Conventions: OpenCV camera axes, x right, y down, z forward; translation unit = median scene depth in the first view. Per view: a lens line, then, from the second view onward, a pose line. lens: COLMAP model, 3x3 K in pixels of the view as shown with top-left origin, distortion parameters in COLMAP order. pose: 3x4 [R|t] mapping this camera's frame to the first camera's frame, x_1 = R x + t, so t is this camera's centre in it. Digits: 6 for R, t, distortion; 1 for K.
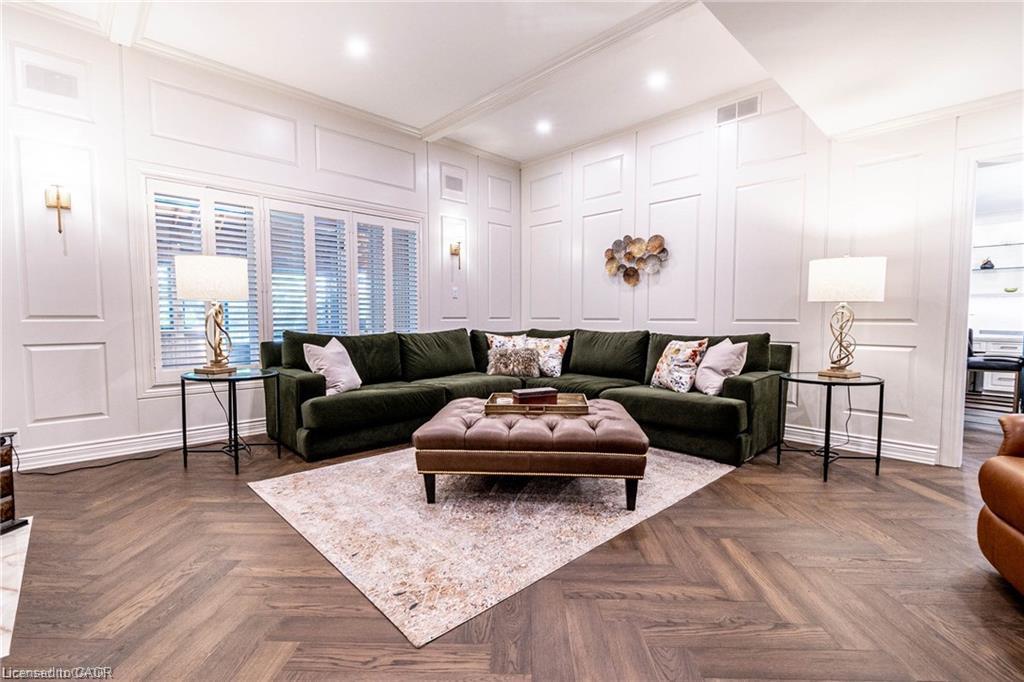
lens RADIAL K [[467.9, 0, 515.6], [0, 467.9, 342.5], [0, 0, 1]] dist [0.010979, 0.000479]
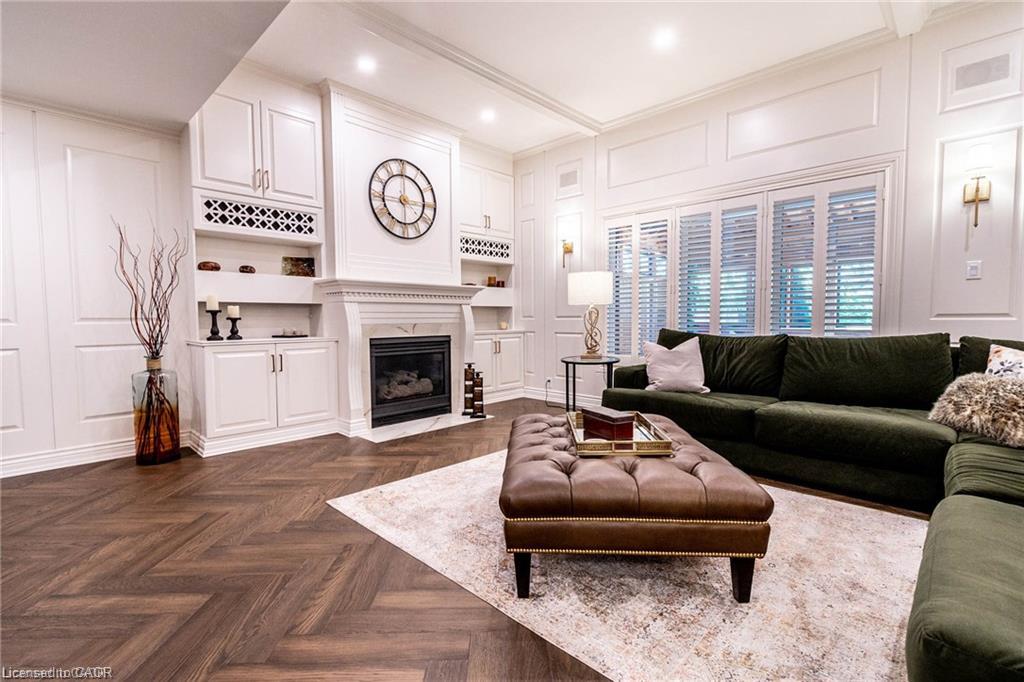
lens RADIAL K [[467.9, 0, 515.6], [0, 467.9, 340.3], [0, 0, 1]] dist [0.010979, 0.000479]
pose [[0.037483, 0.055948, -0.997730, 0.589862], [-0.045836, 0.997477, 0.054212, -0.038370], [0.998245, 0.043700, 0.039953, 0.606062]]
